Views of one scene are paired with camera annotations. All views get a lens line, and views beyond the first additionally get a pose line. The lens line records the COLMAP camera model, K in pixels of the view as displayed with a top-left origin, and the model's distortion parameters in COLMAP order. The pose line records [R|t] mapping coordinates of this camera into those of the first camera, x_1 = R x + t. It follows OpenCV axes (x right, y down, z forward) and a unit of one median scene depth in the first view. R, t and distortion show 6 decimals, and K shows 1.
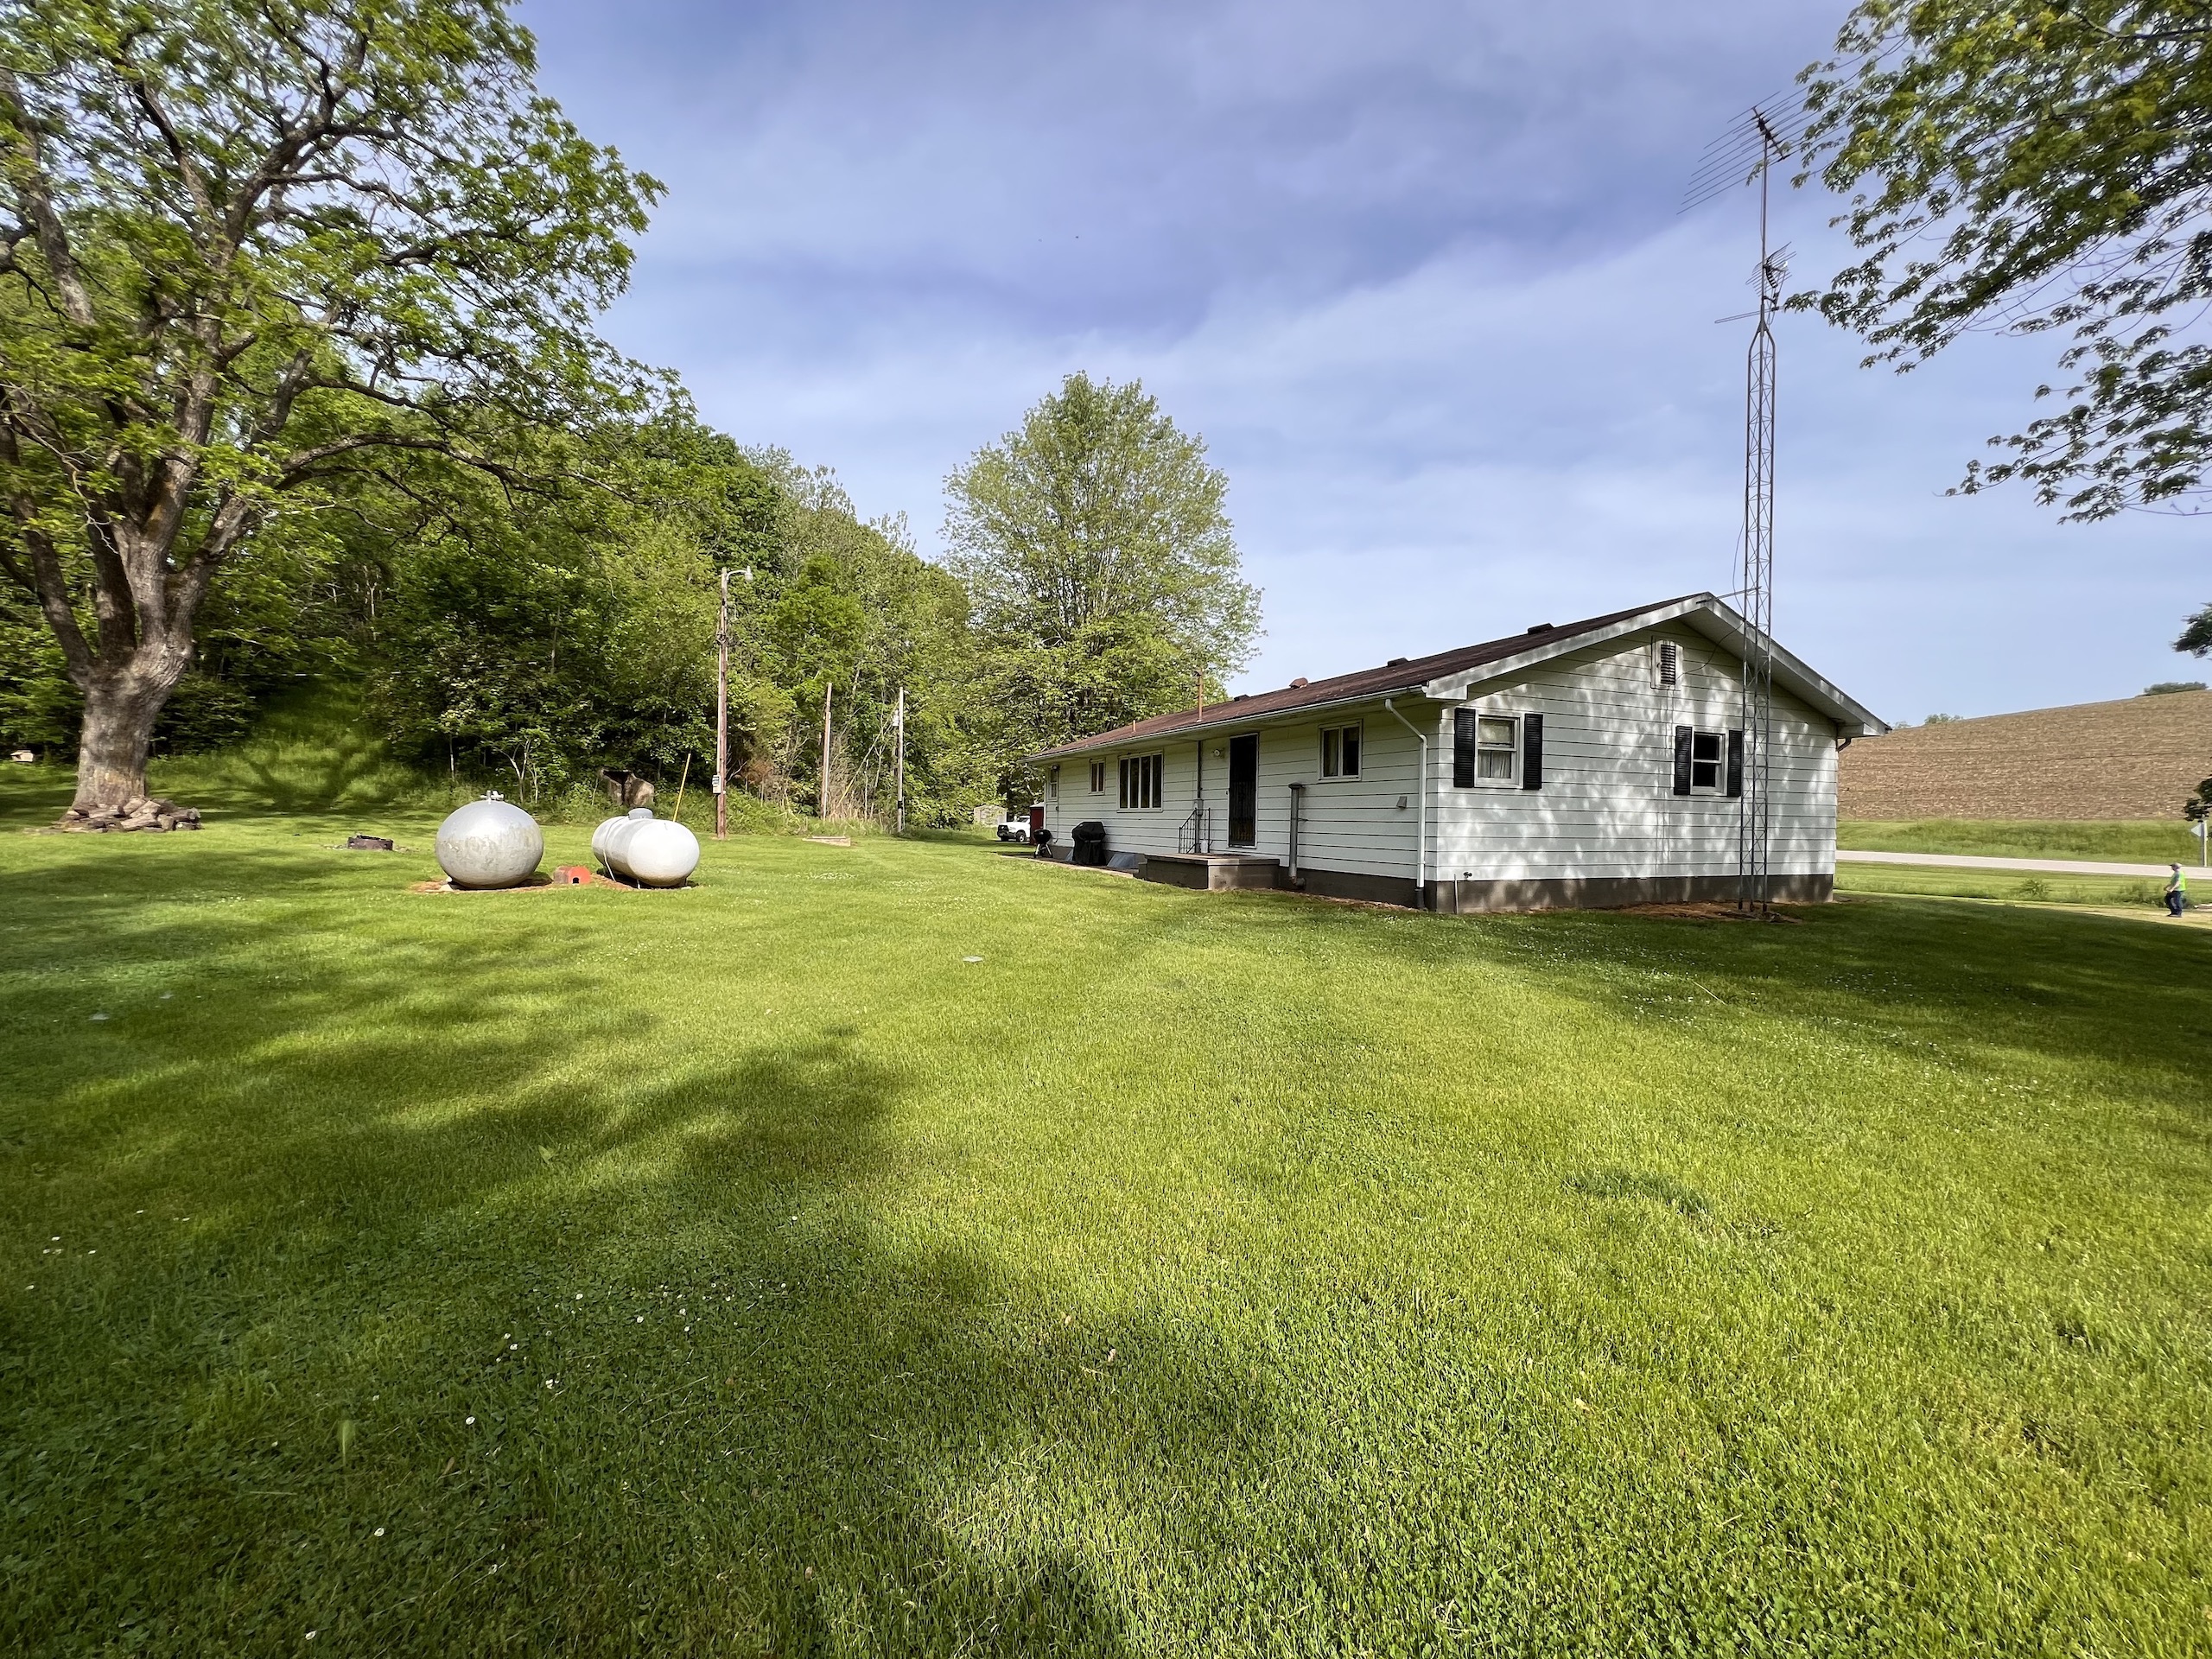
lens RADIAL K [[885.5, 0, 1103.5], [0, 885.5, 822.2], [0, 0, 1]] dist [0.000099, 0.000107]
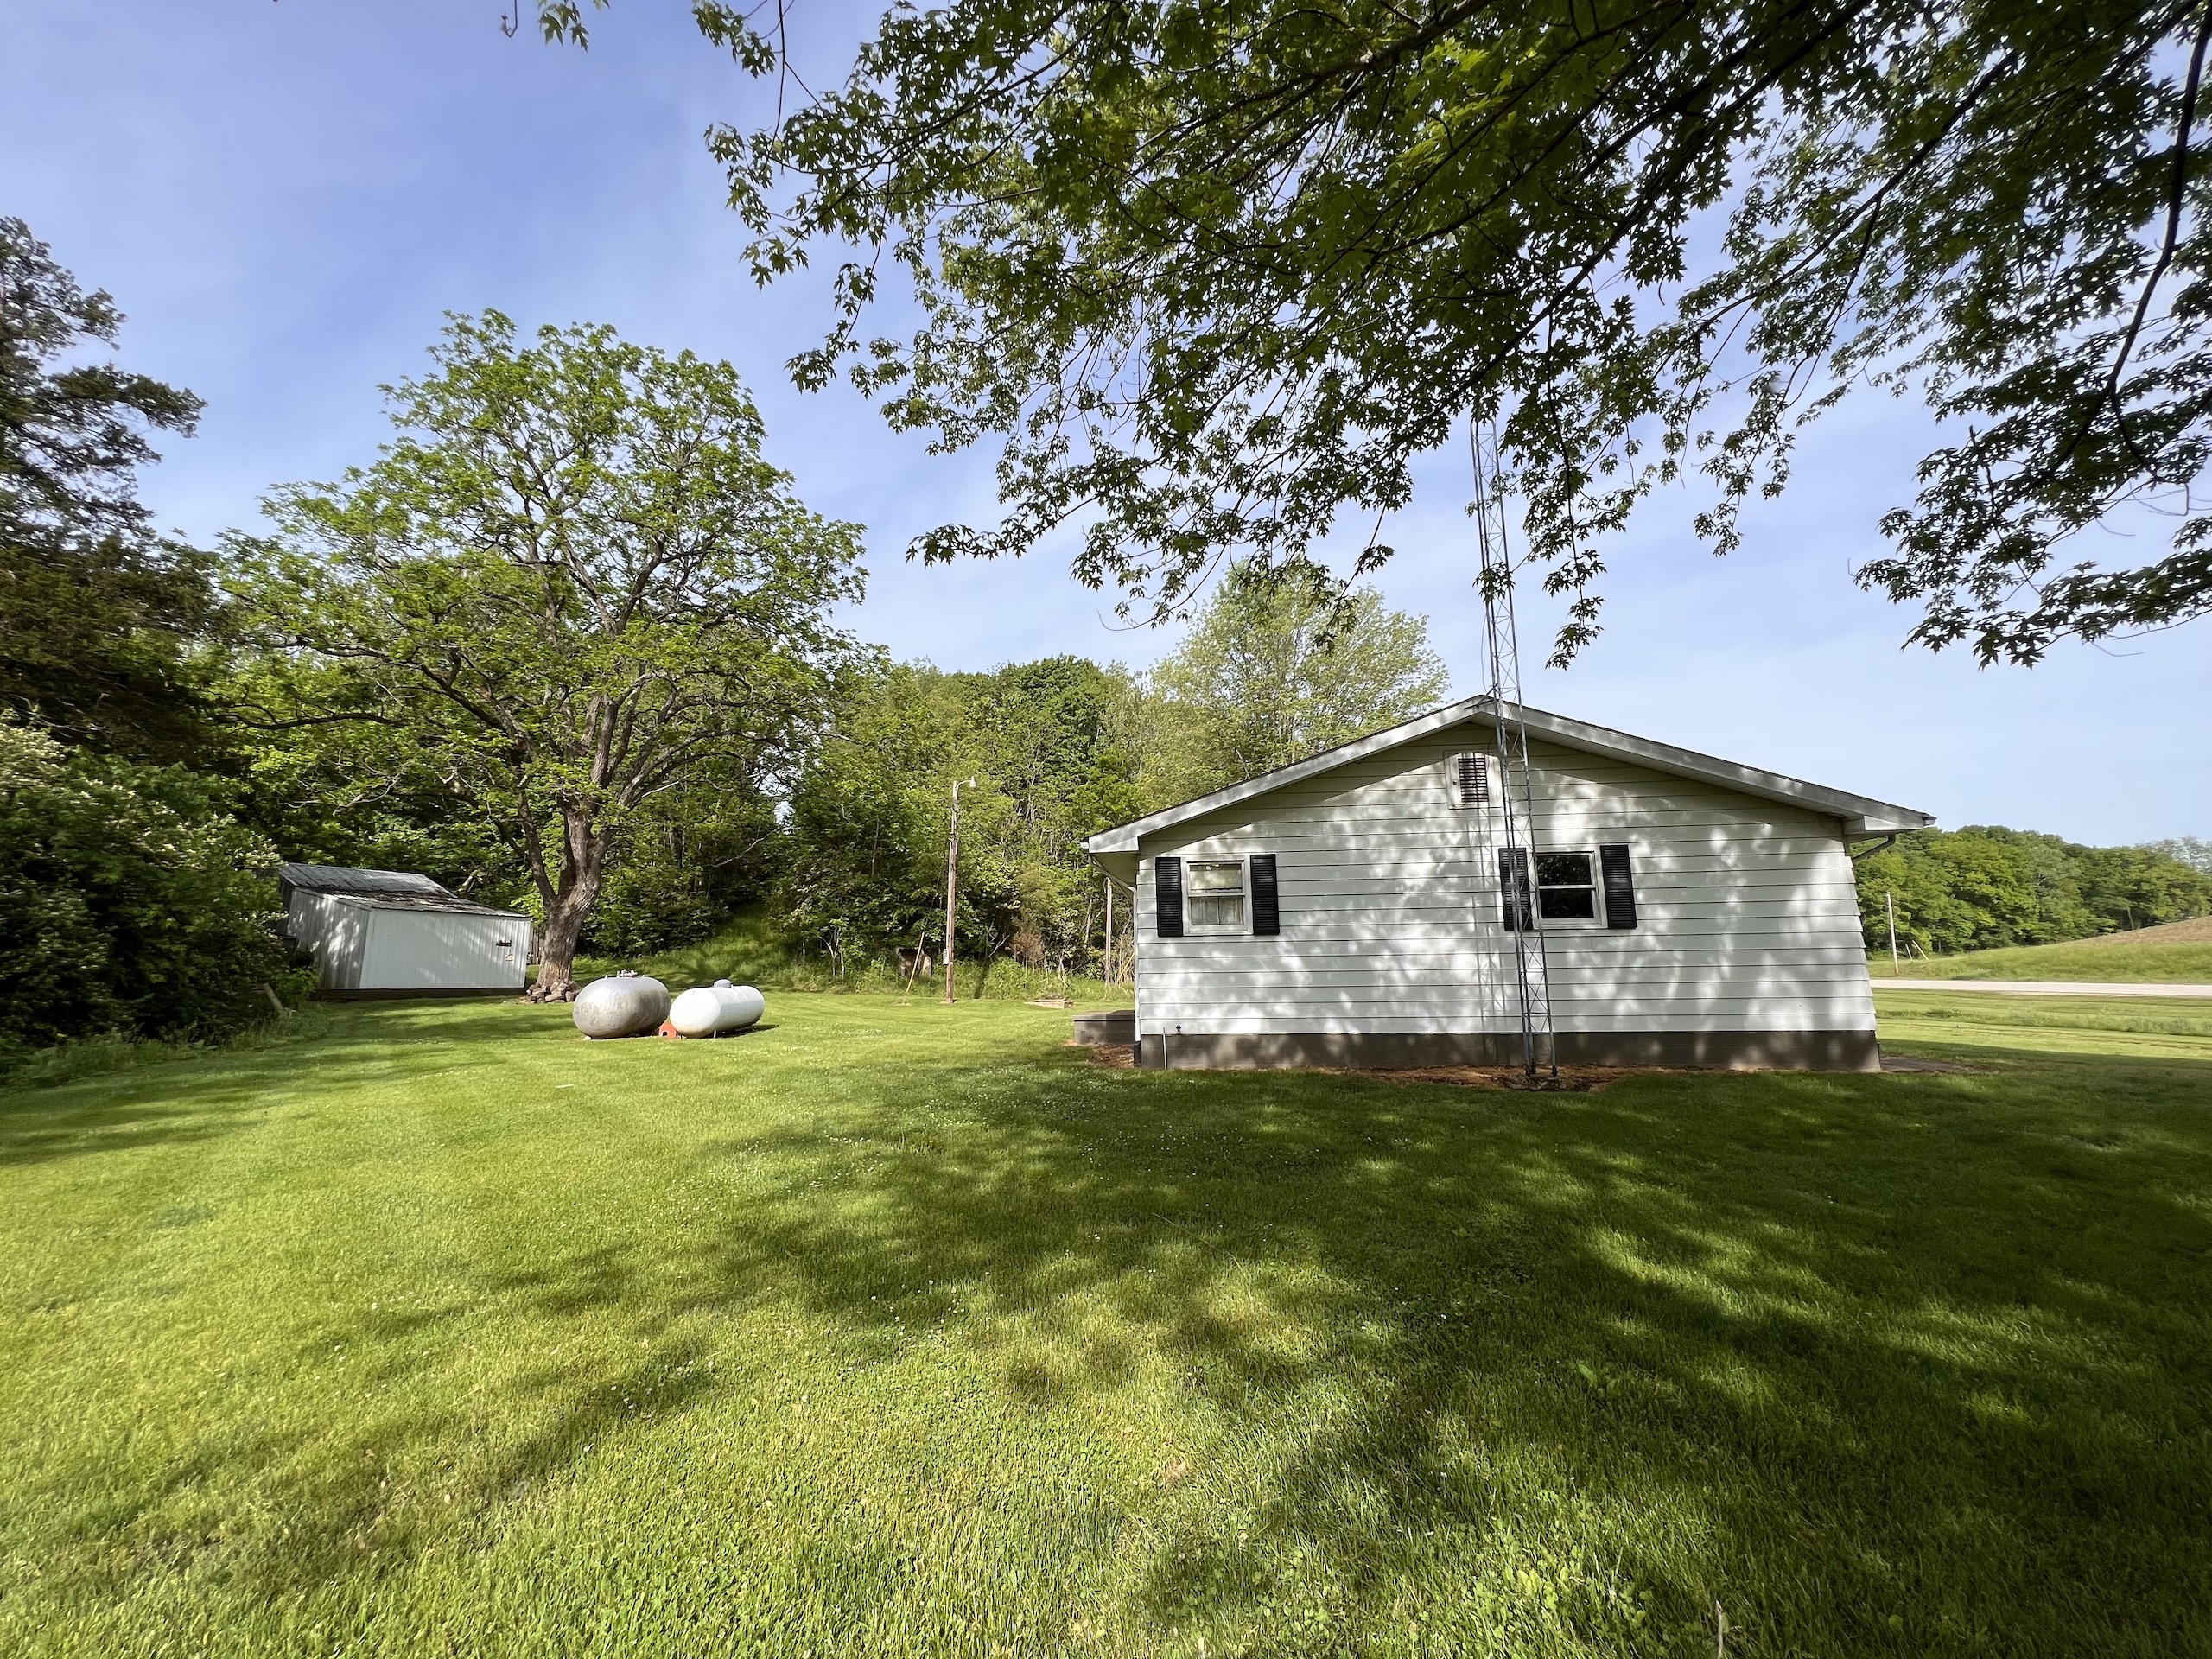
lens RADIAL K [[885.5, 0, 1110.6], [0, 885.5, 828.0], [0, 0, 1]] dist [0.000099, 0.000107]
pose [[0.873489, -0.107830, -0.474752, 0.736854], [0.023820, 0.983461, -0.179547, 0.015301], [0.486261, 0.145523, 0.861611, 0.092355]]
